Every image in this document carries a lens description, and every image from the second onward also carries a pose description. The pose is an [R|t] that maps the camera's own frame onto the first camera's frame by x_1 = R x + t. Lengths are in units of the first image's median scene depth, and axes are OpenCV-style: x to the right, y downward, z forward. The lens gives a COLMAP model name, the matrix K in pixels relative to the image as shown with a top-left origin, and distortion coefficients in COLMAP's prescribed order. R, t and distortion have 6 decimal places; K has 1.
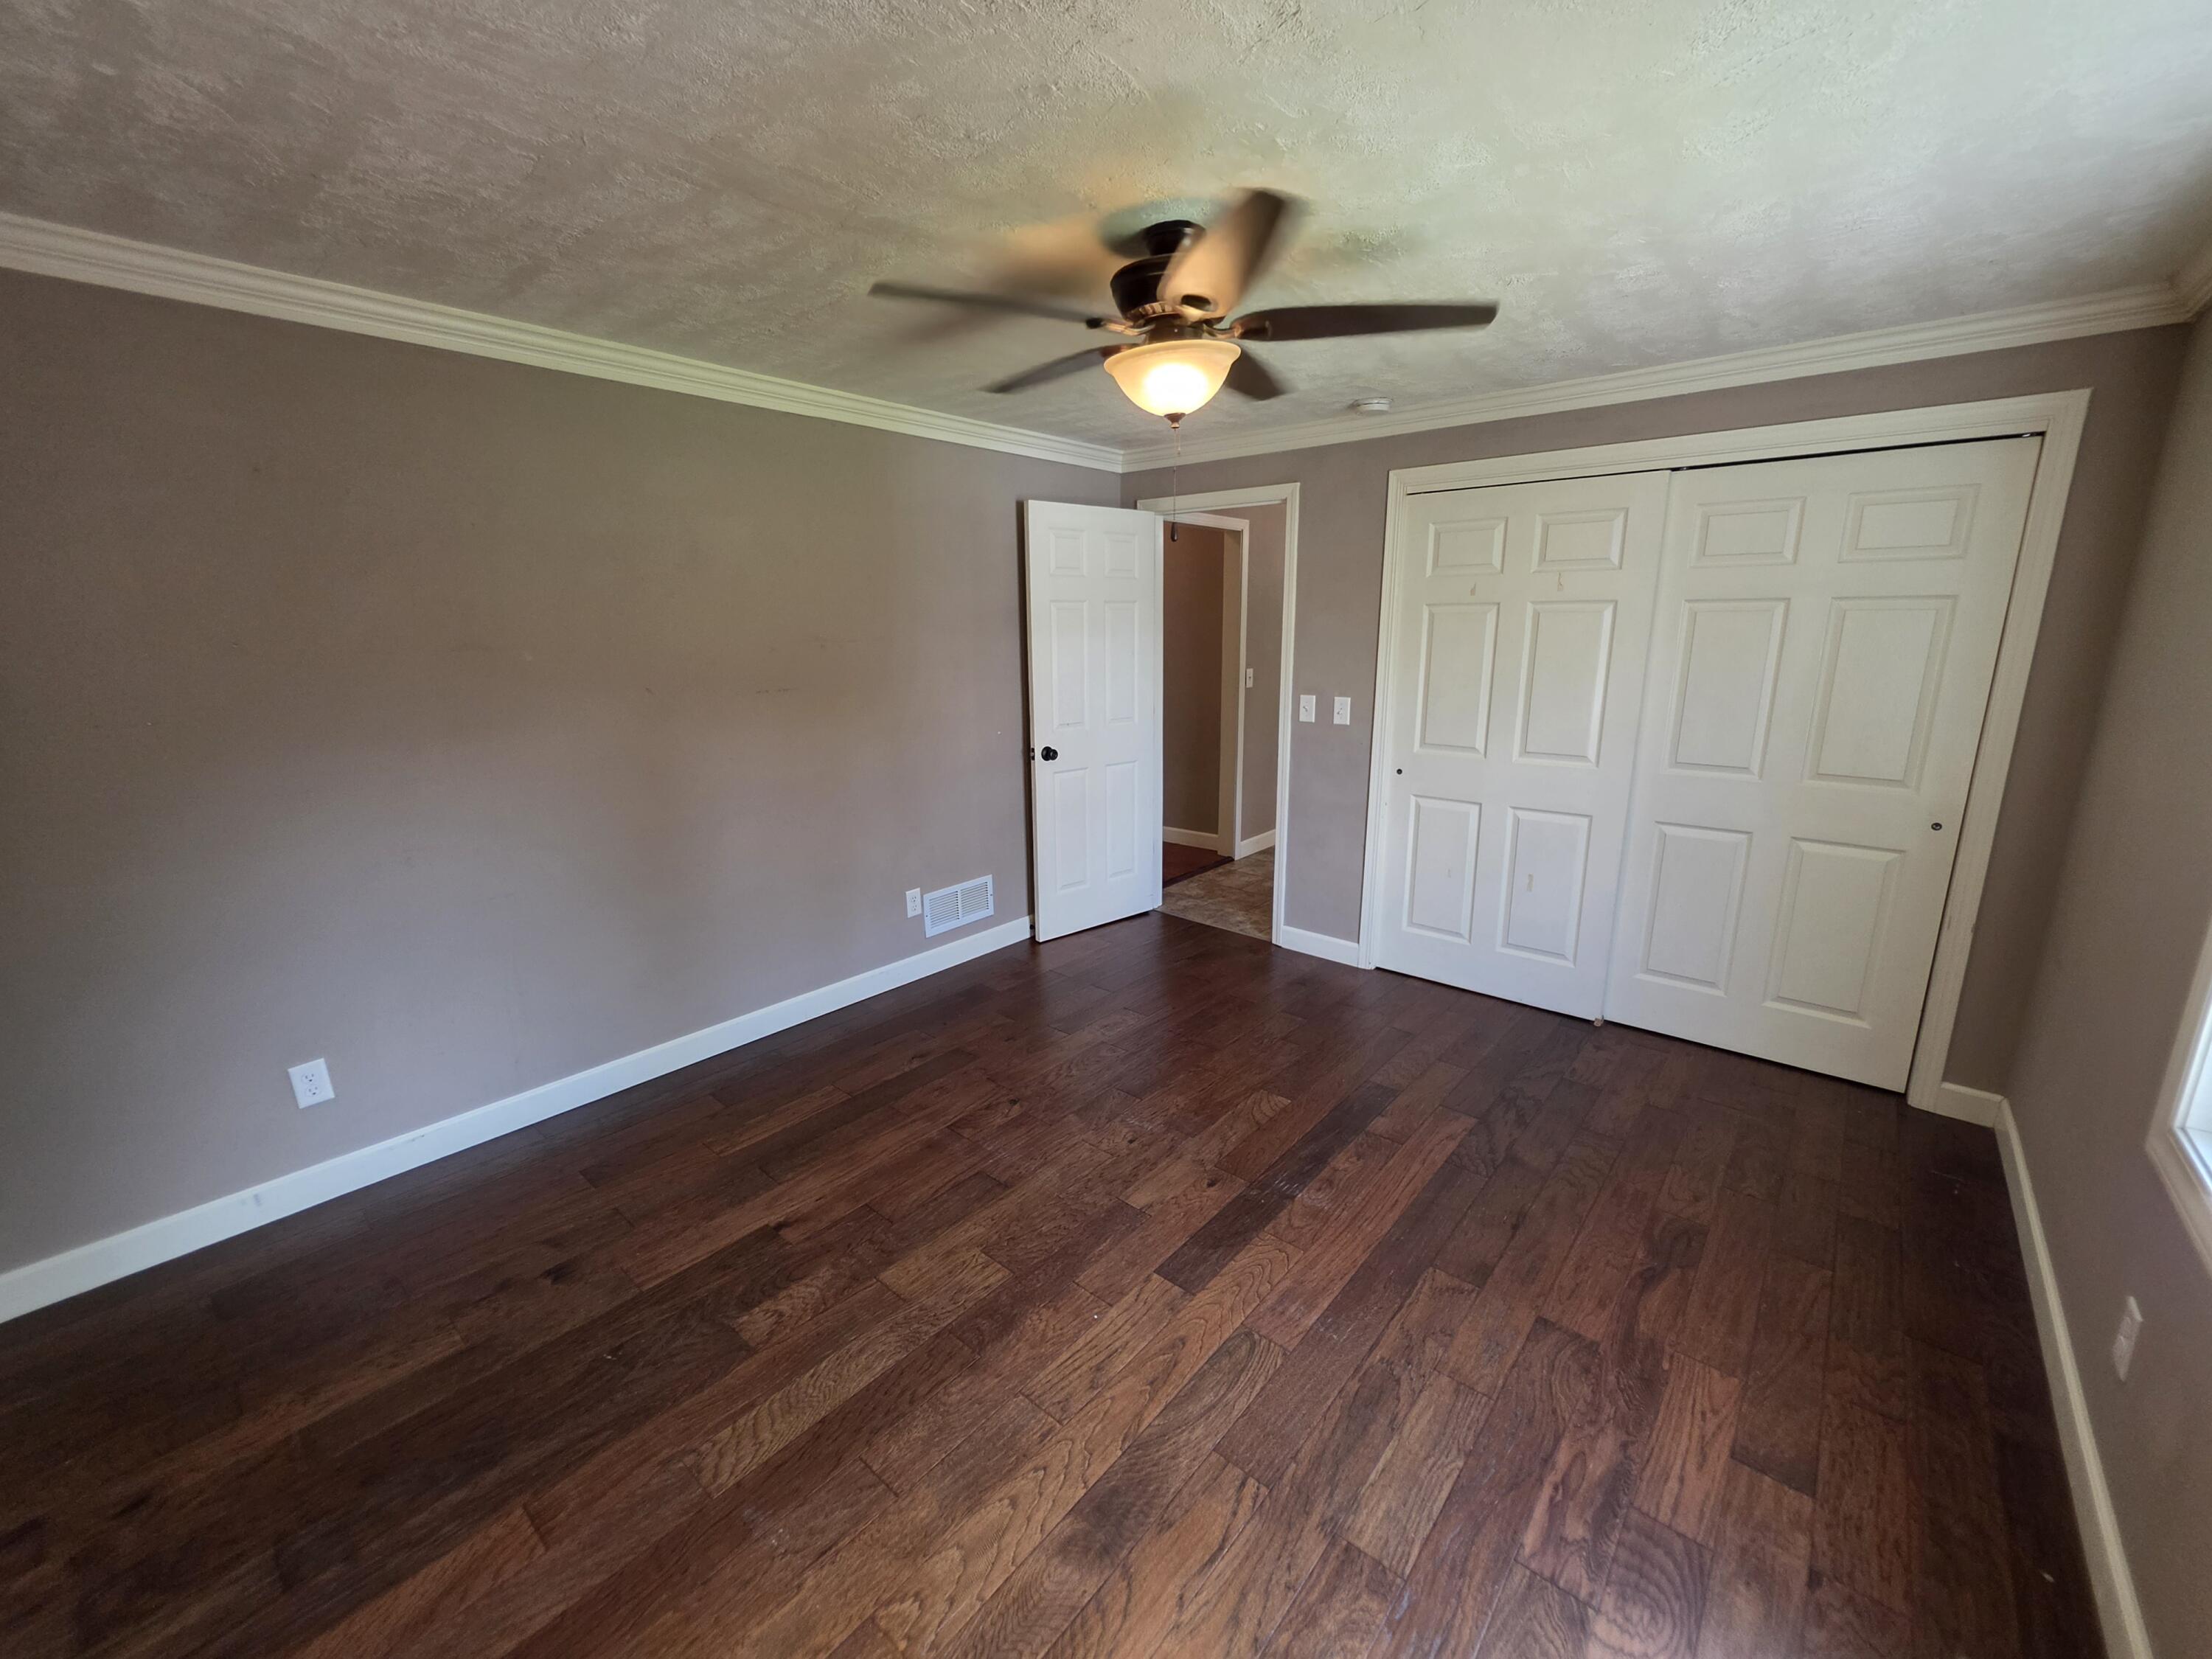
lens RADIAL K [[889.9, 0, 1100.6], [0, 889.9, 825.5], [0, 0, 1]] dist [-0.003627, 0.001344]
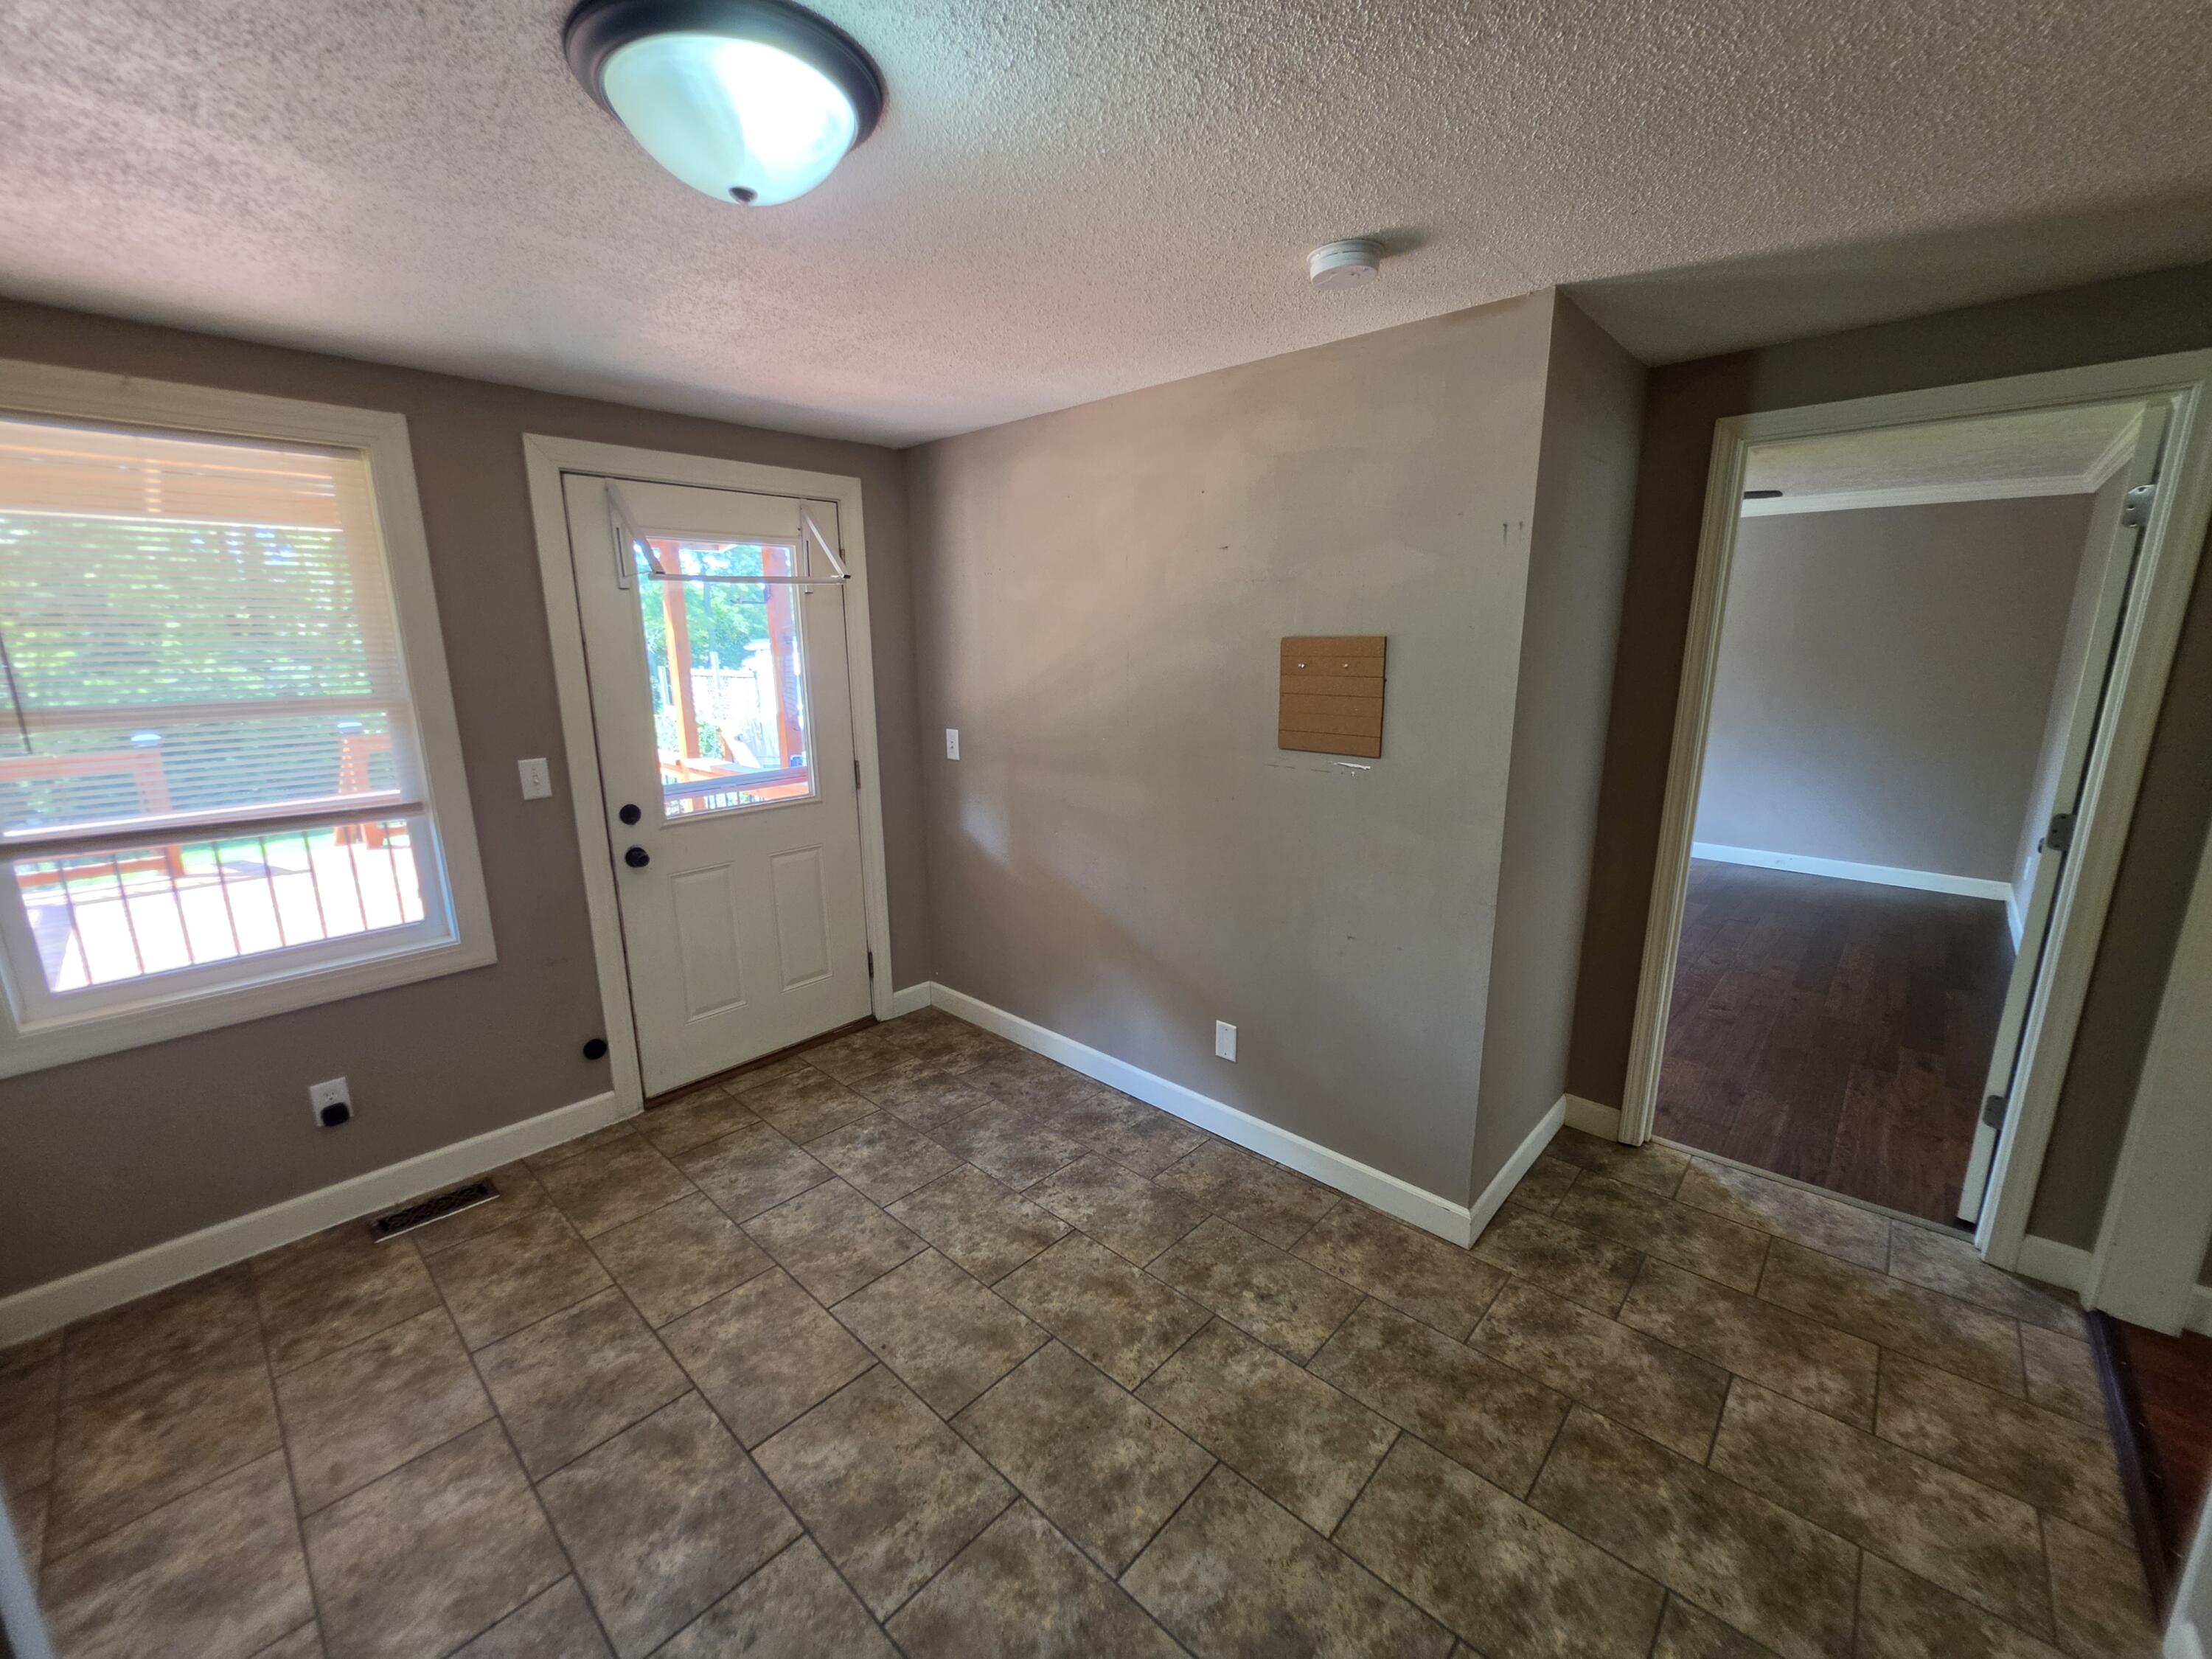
lens RADIAL K [[889.9, 0, 1096.5], [0, 889.9, 824.4], [0, 0, 1]] dist [-0.003627, 0.001344]
pose [[-0.998871, 0.010819, 0.046257, 1.010925], [0.029434, 0.905242, 0.423875, -0.644540], [-0.037288, 0.424758, -0.904539, 2.695405]]
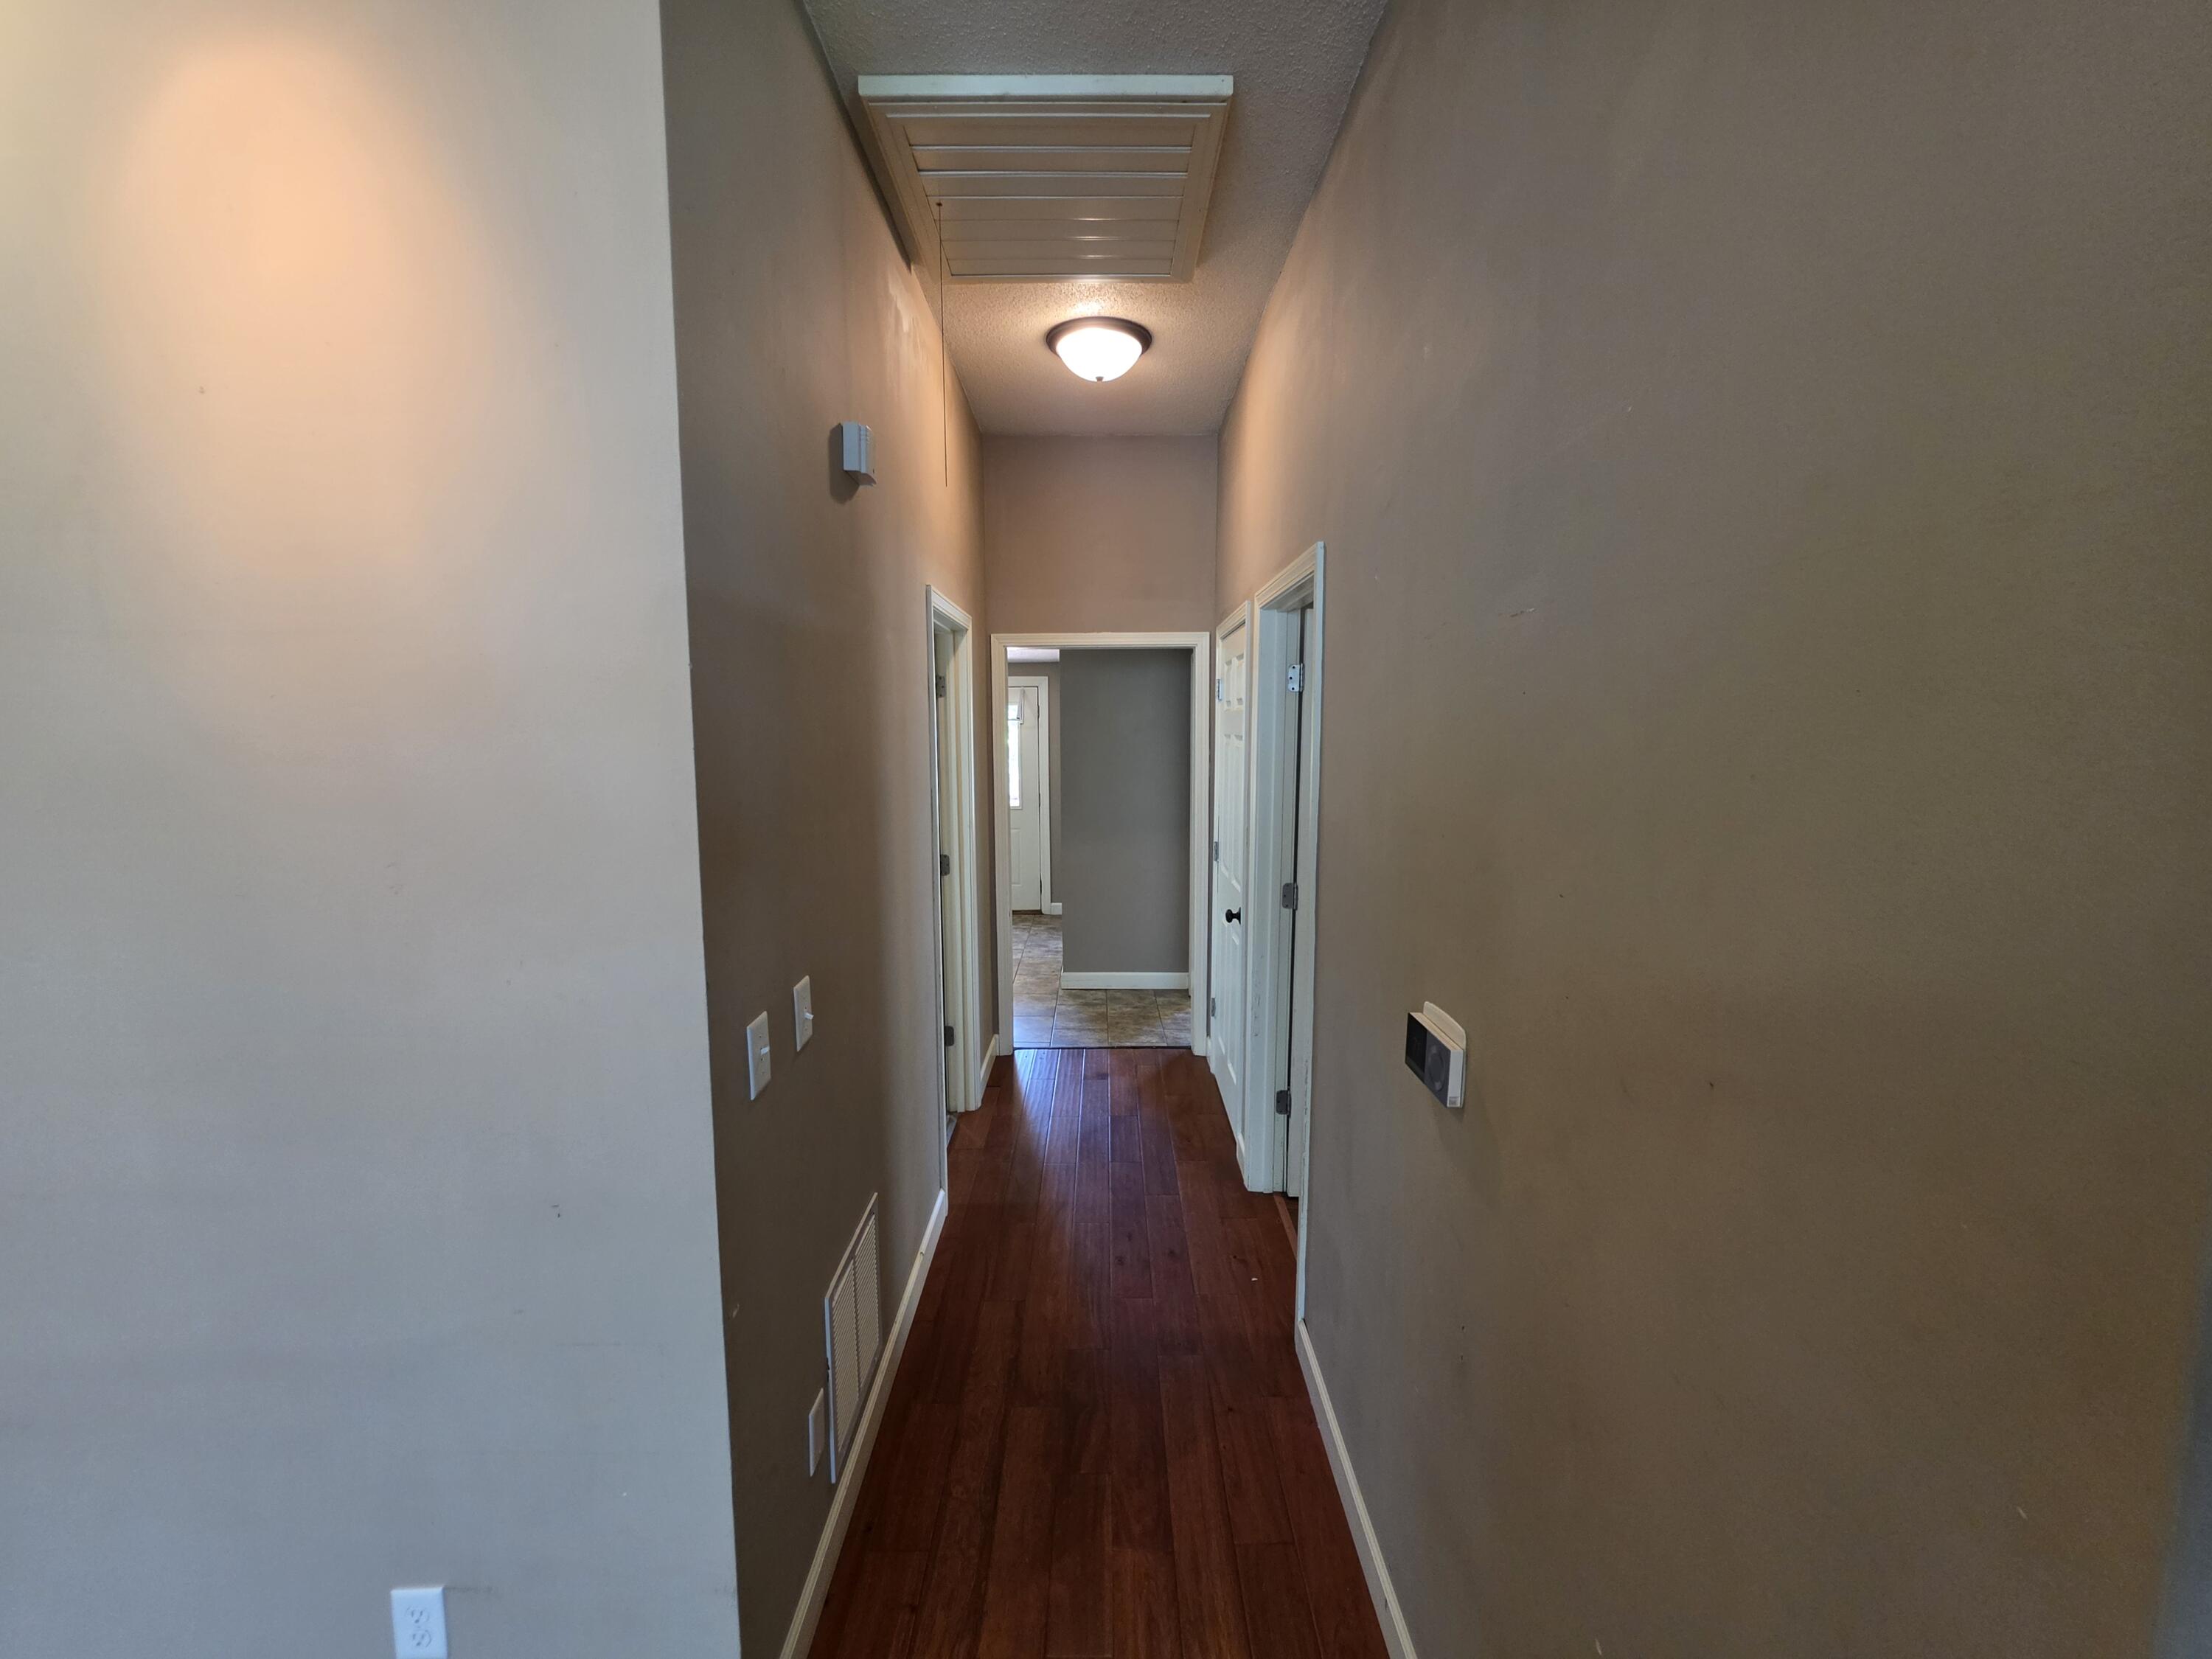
lens RADIAL K [[889.9, 0, 1103.6], [0, 889.9, 826.3], [0, 0, 1]] dist [-0.003627, 0.001344]
pose [[-0.656003, -0.069137, 0.751585, -1.157958], [0.176569, 0.954105, 0.241881, -0.783769], [-0.733814, 0.291381, -0.613689, 3.256779]]
